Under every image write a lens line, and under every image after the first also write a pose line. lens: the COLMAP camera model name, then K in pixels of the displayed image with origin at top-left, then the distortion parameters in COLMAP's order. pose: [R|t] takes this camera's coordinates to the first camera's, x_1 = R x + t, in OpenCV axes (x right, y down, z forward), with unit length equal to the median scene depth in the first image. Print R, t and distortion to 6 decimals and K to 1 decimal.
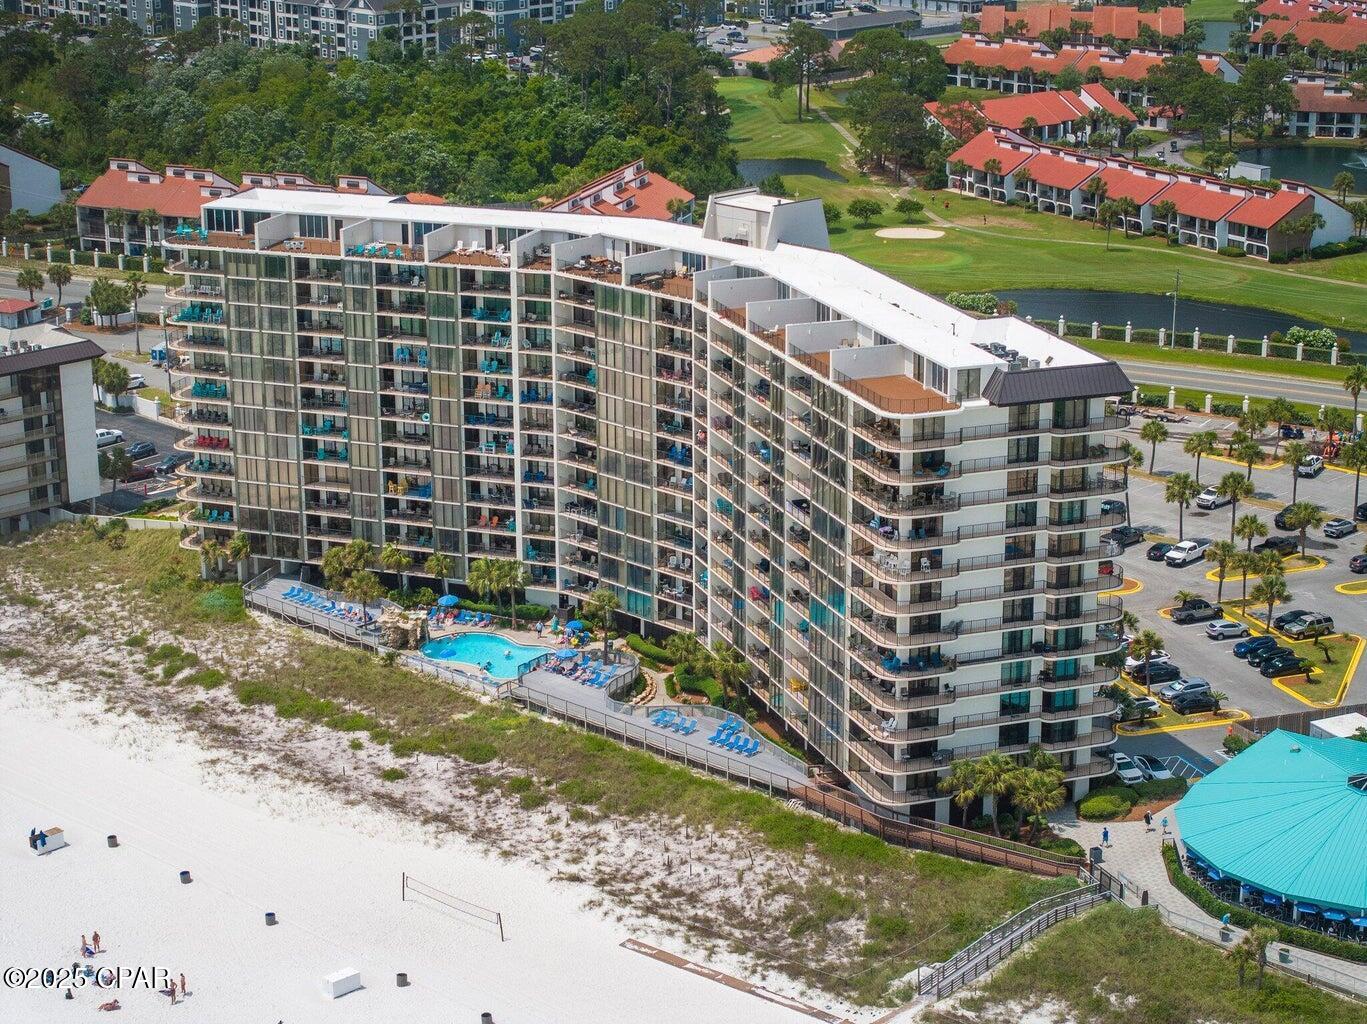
lens RADIAL K [[2727.4, 0, 681.5], [0, 2727.4, 514.4], [0, 0, 1]] dist [-0.207670, 1.496140]
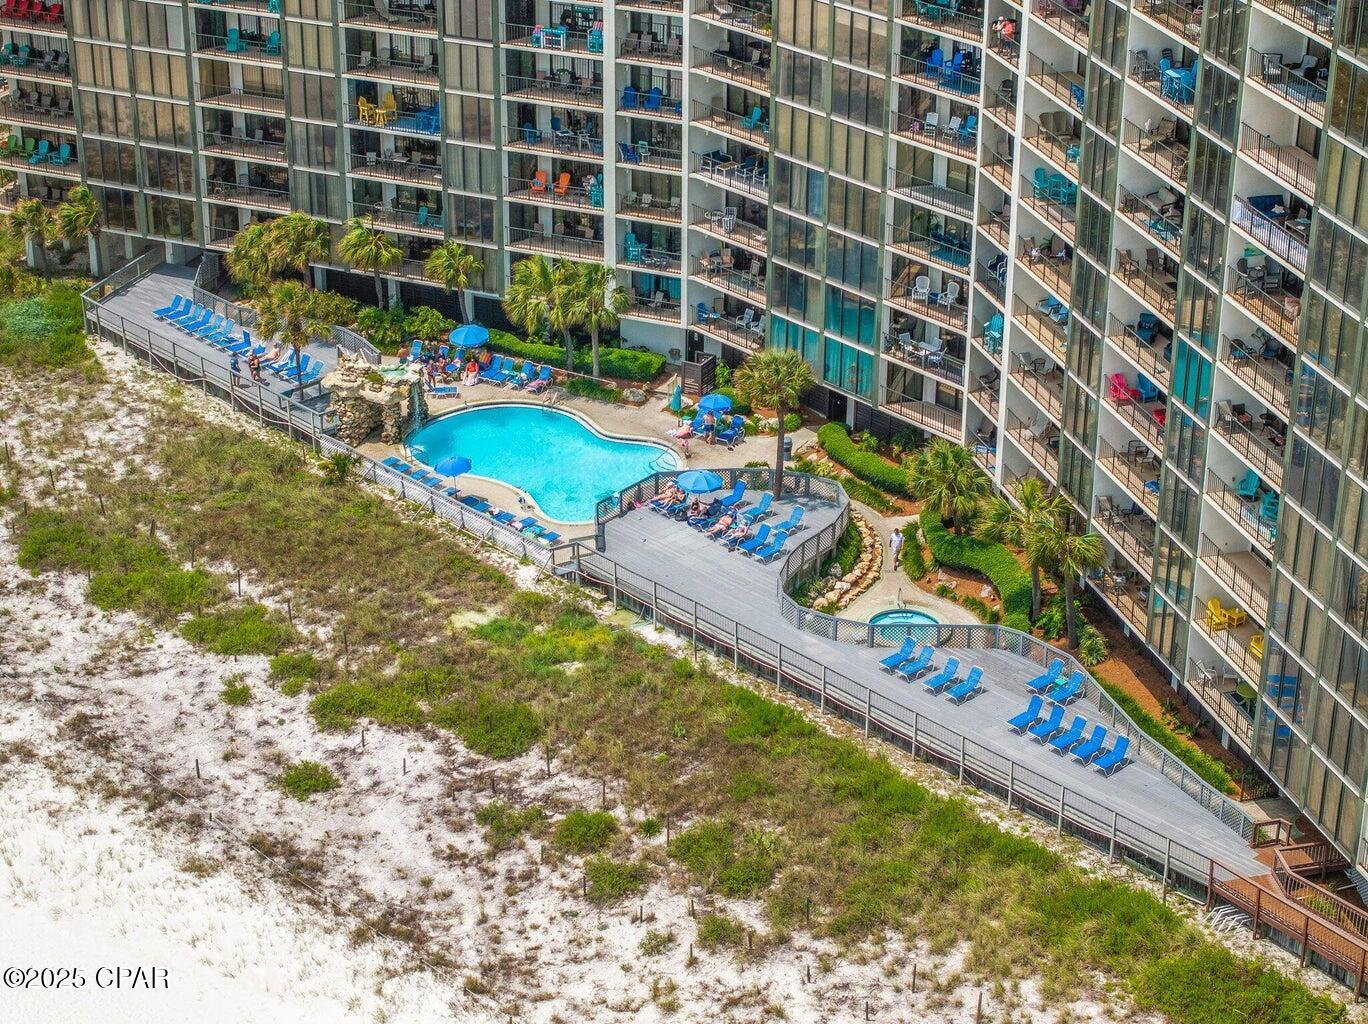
lens RADIAL K [[2739.8, 0, 641.6], [0, 2739.8, 511.9], [0, 0, 1]] dist [-0.201816, 1.897617]
pose [[0.997872, 0.033623, -0.055872, -0.025051], [-0.024343, 0.986950, 0.159178, -0.019790], [0.060495, -0.157479, 0.985668, 0.524179]]
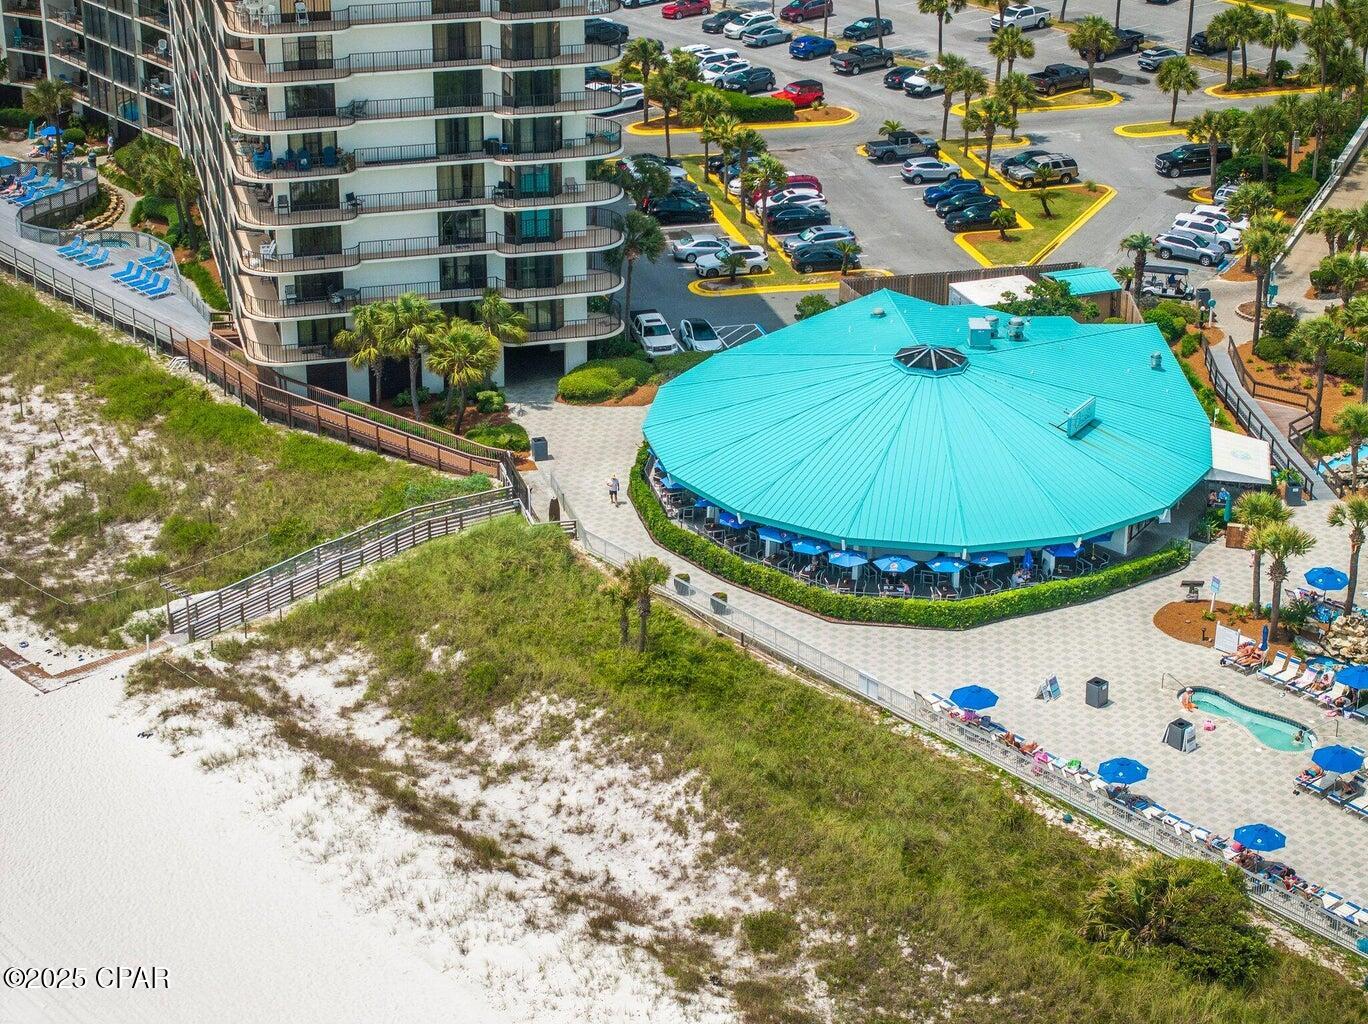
lens RADIAL K [[2729.4, 0, 682.0], [0, 2729.4, 514.4], [0, 0, 1]] dist [-0.207670, 1.496140]
pose [[0.995673, 0.046764, -0.080302, 0.207263], [-0.036243, 0.991137, 0.127801, 0.045062], [0.085566, -0.124338, 0.988544, 0.274105]]
